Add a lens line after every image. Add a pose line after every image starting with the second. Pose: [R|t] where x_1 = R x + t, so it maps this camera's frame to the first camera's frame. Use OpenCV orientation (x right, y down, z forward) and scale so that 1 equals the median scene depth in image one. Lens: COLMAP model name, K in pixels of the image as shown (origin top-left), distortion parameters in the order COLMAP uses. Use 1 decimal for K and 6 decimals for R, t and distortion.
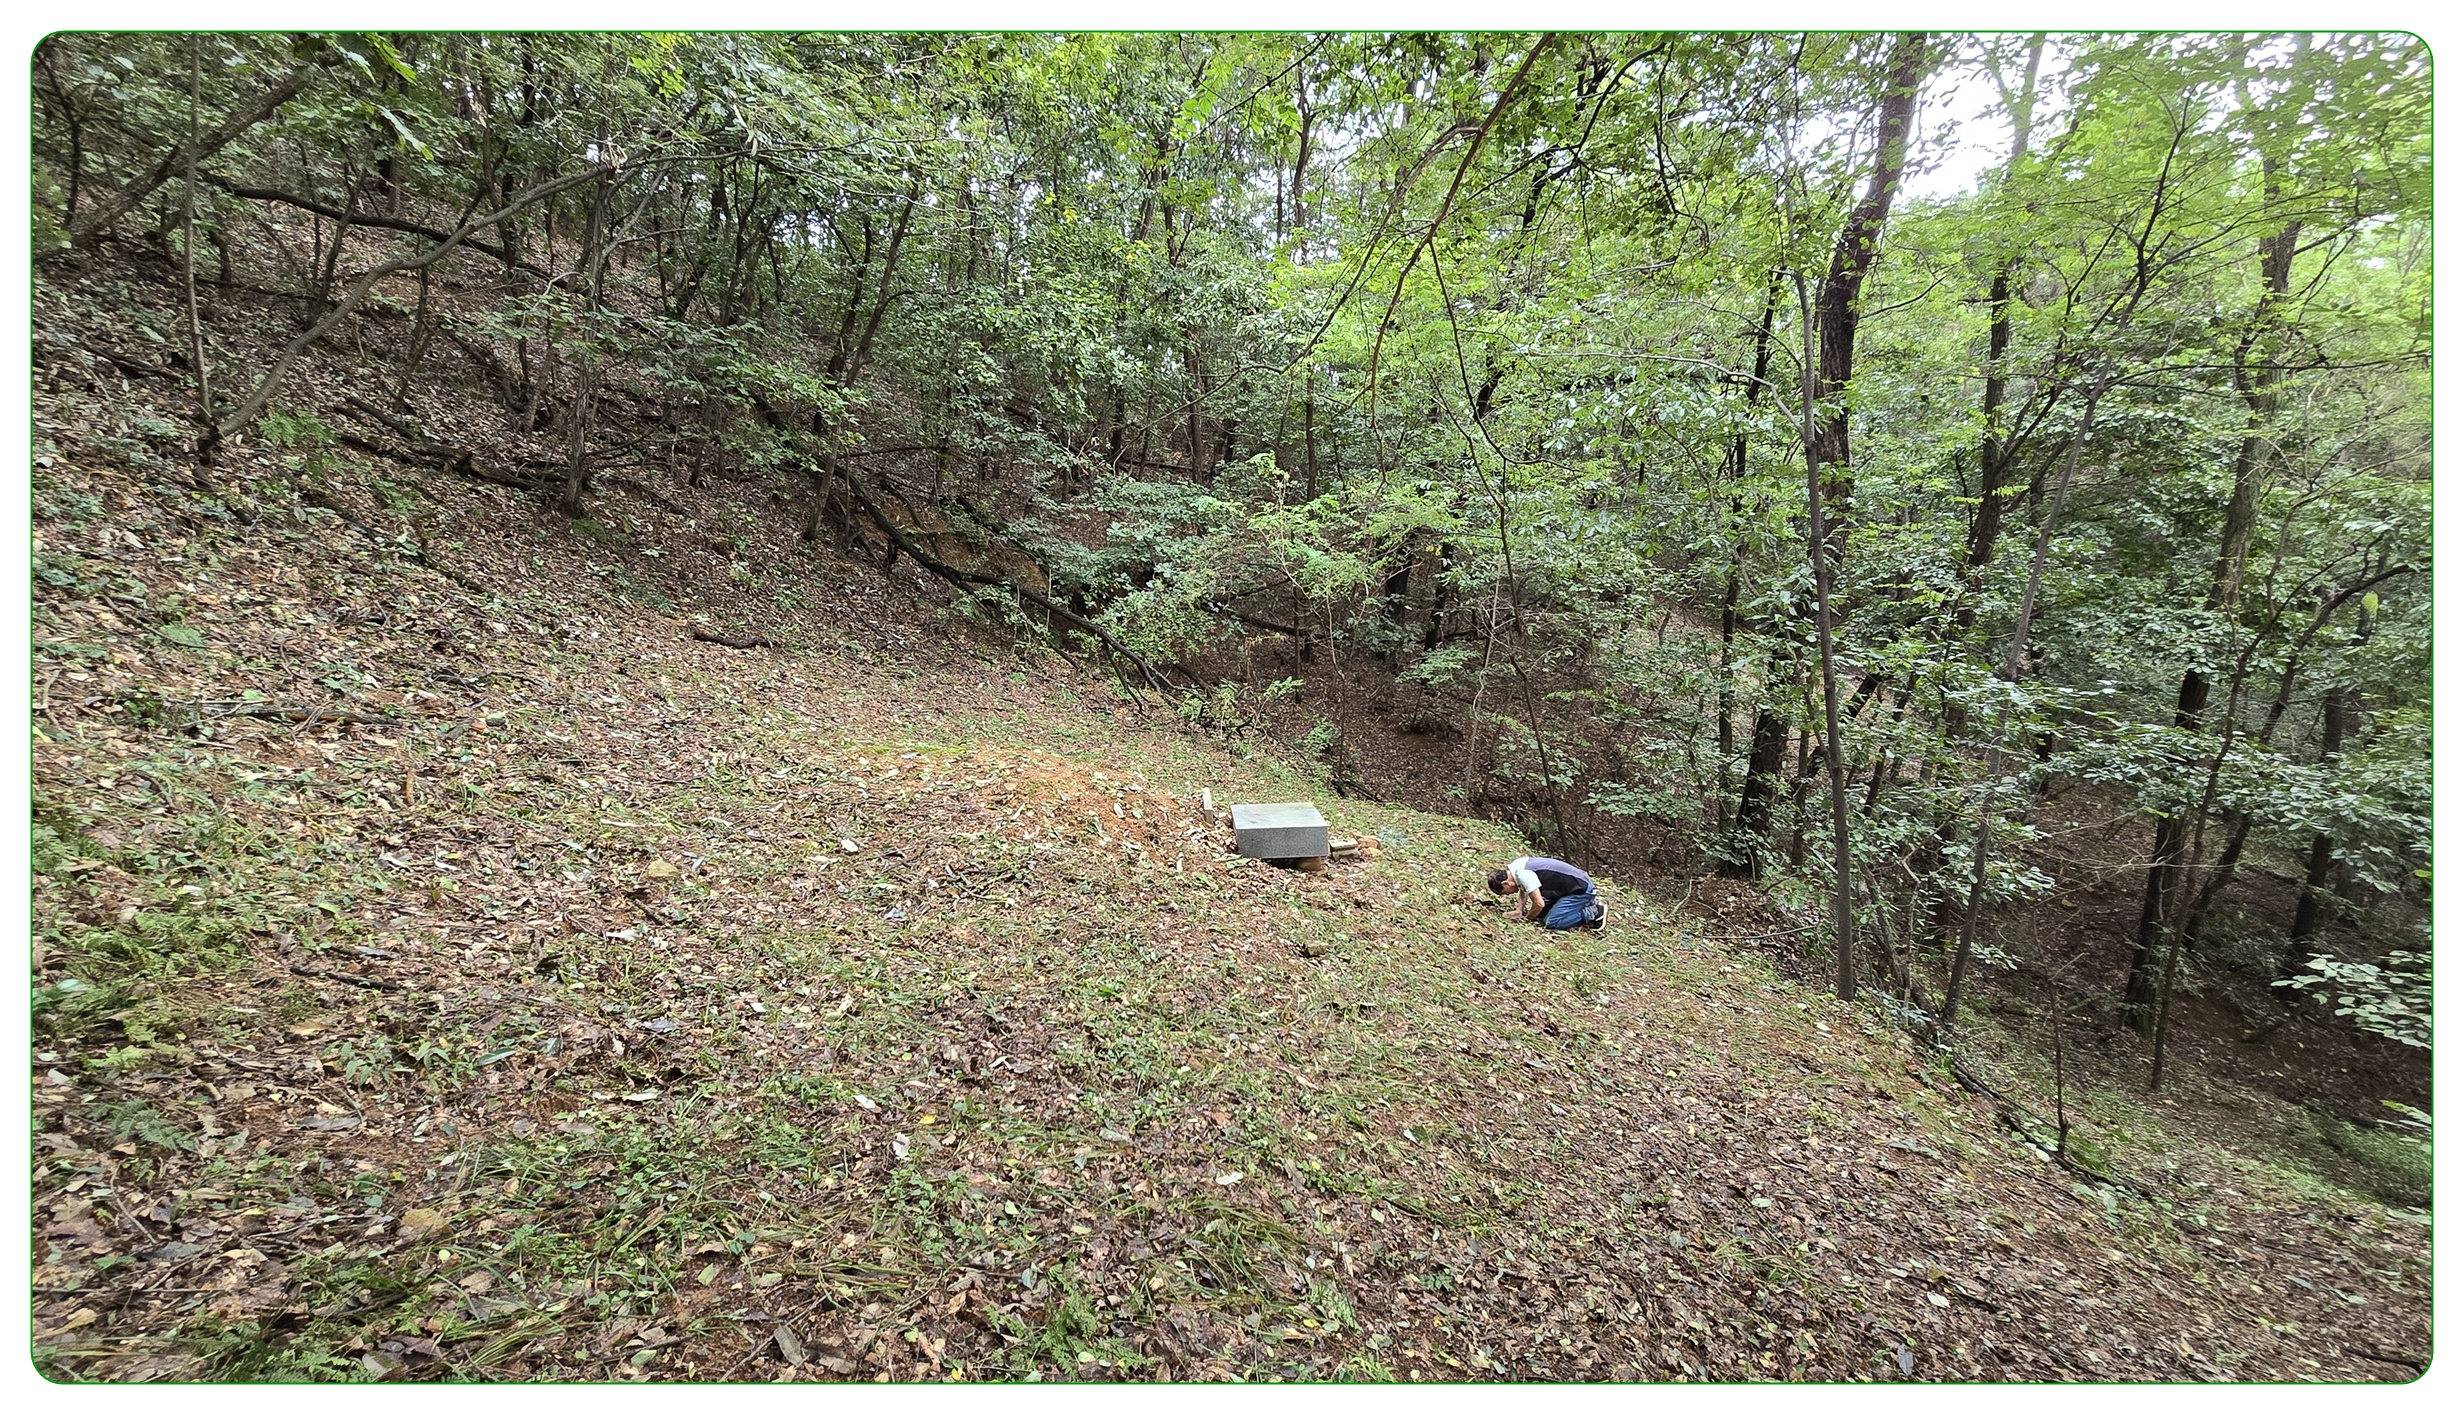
lens RADIAL K [[987.8, 0, 1235.6], [0, 987.8, 653.1], [0, 0, 1]] dist [0.010872, 0.000100]
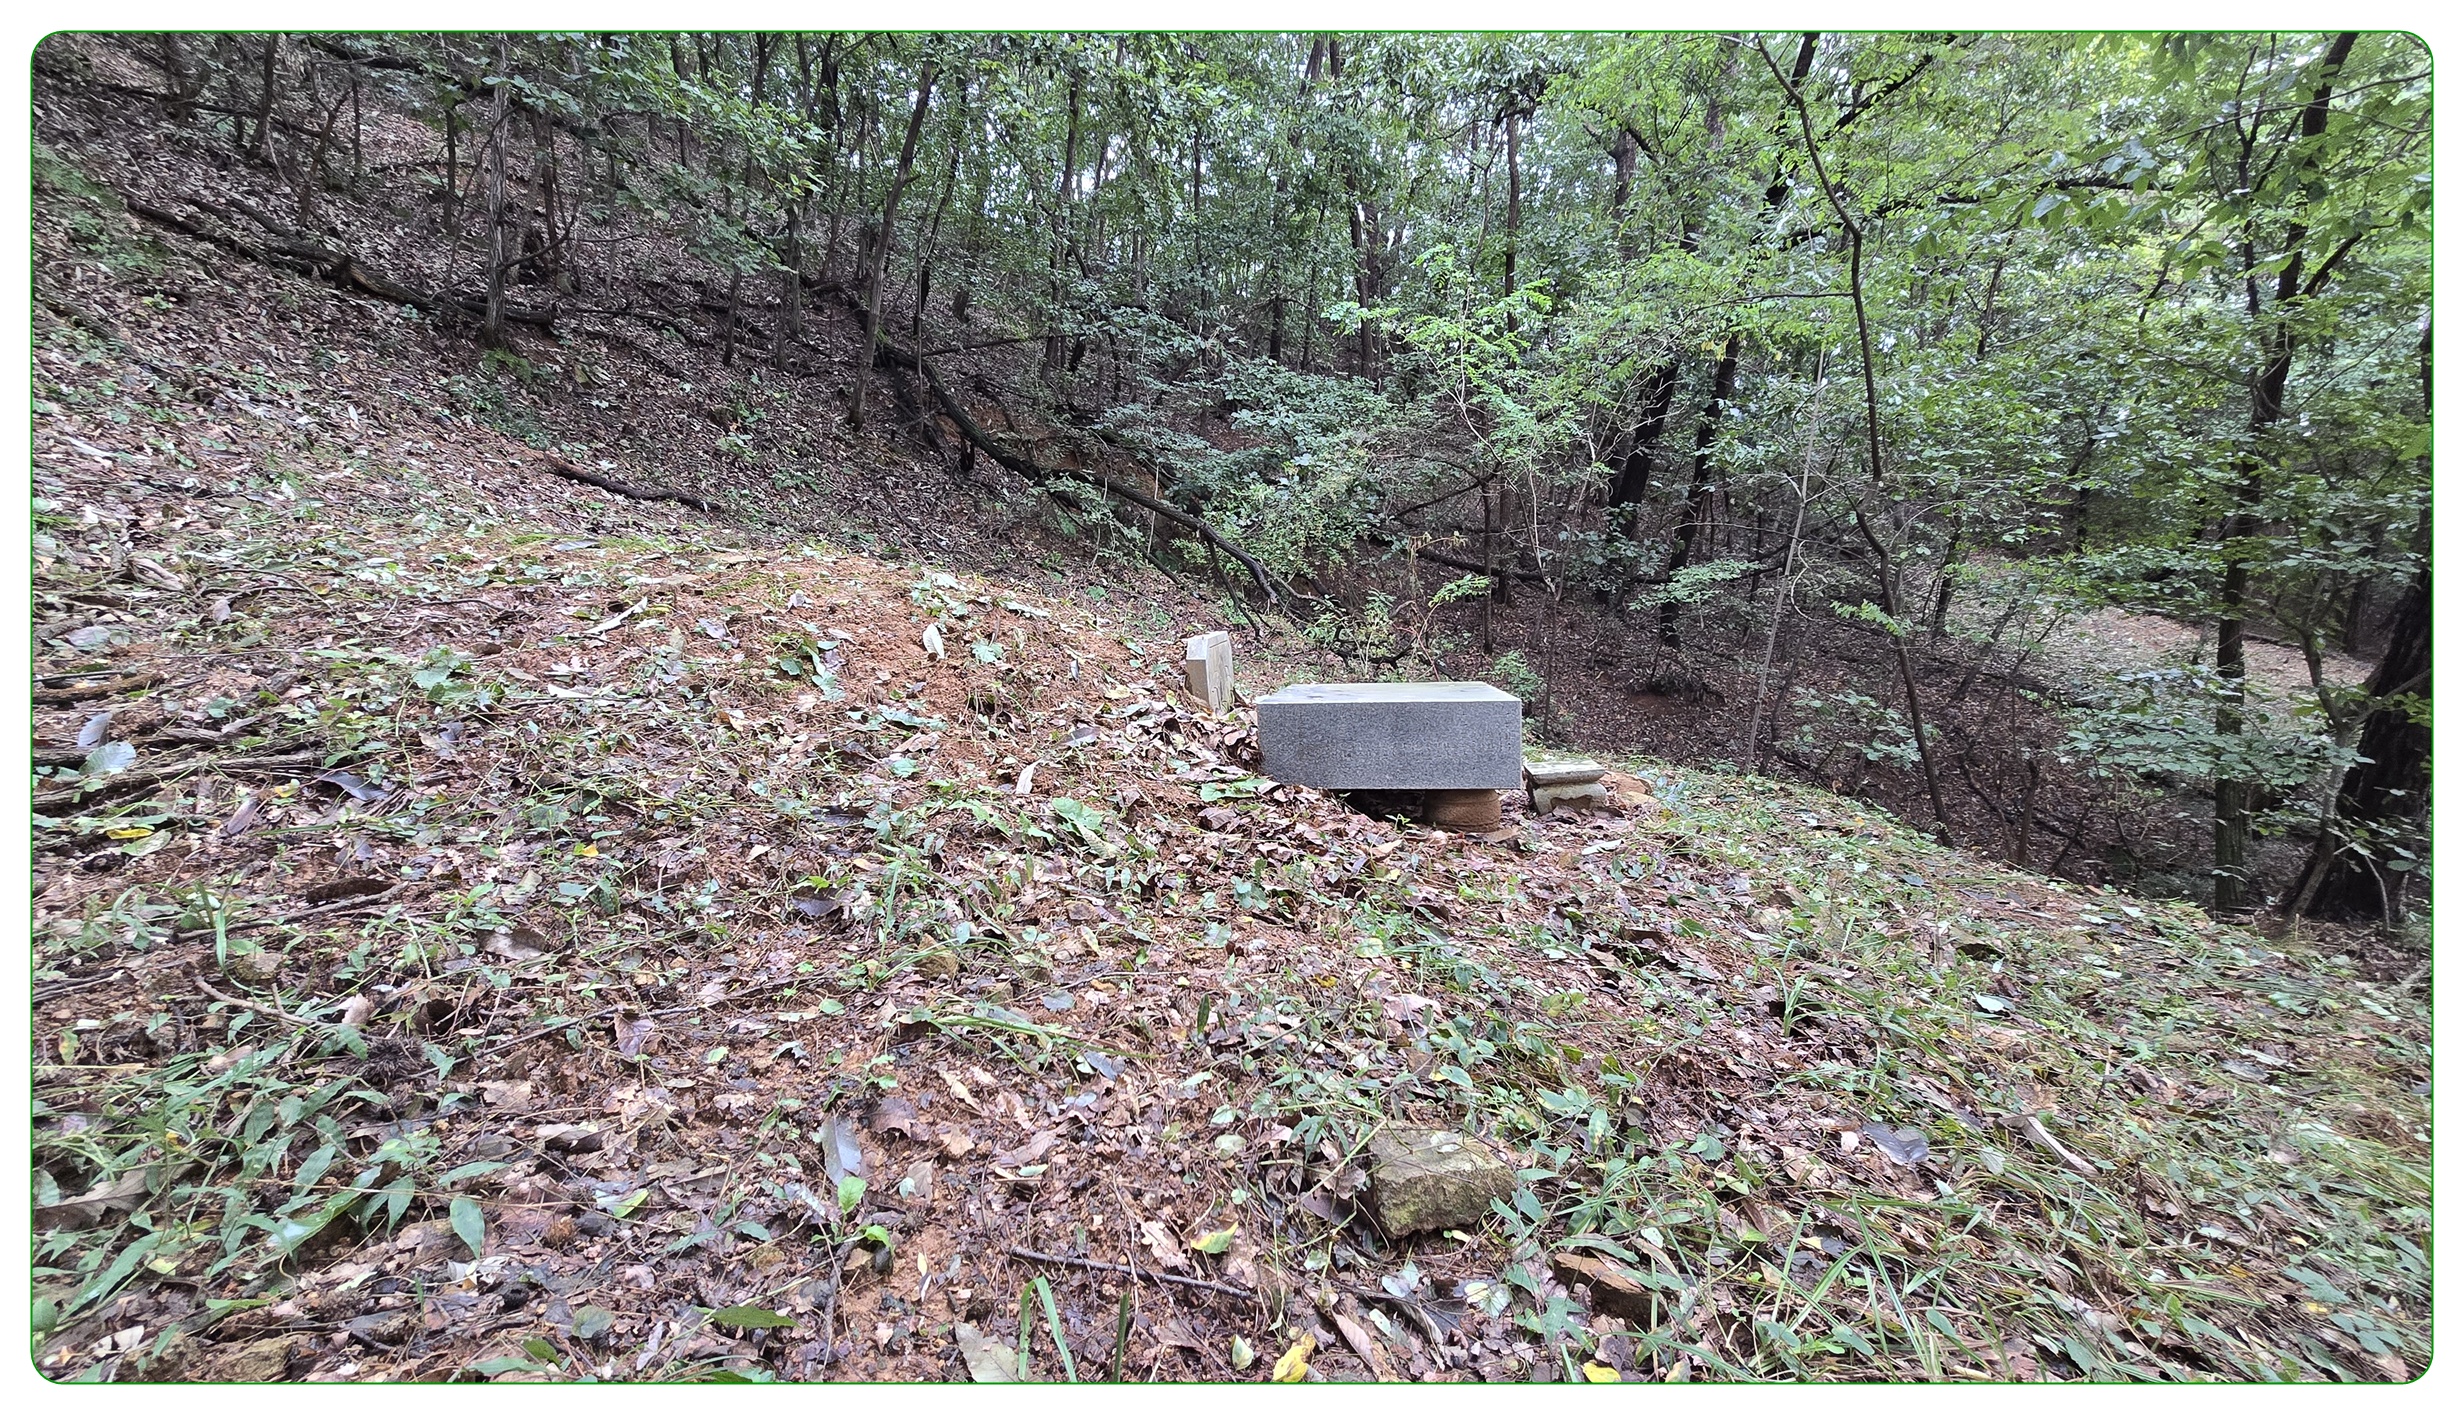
lens RADIAL K [[964.1, 0, 1240.1], [0, 964.1, 703.0], [0, 0, 1]] dist [-0.009088, 0.000163]
pose [[0.980554, 0.015747, -0.195619, 0.028926], [-0.007515, 0.999057, 0.042752, 0.073772], [0.196108, -0.040450, 0.979748, 0.296947]]
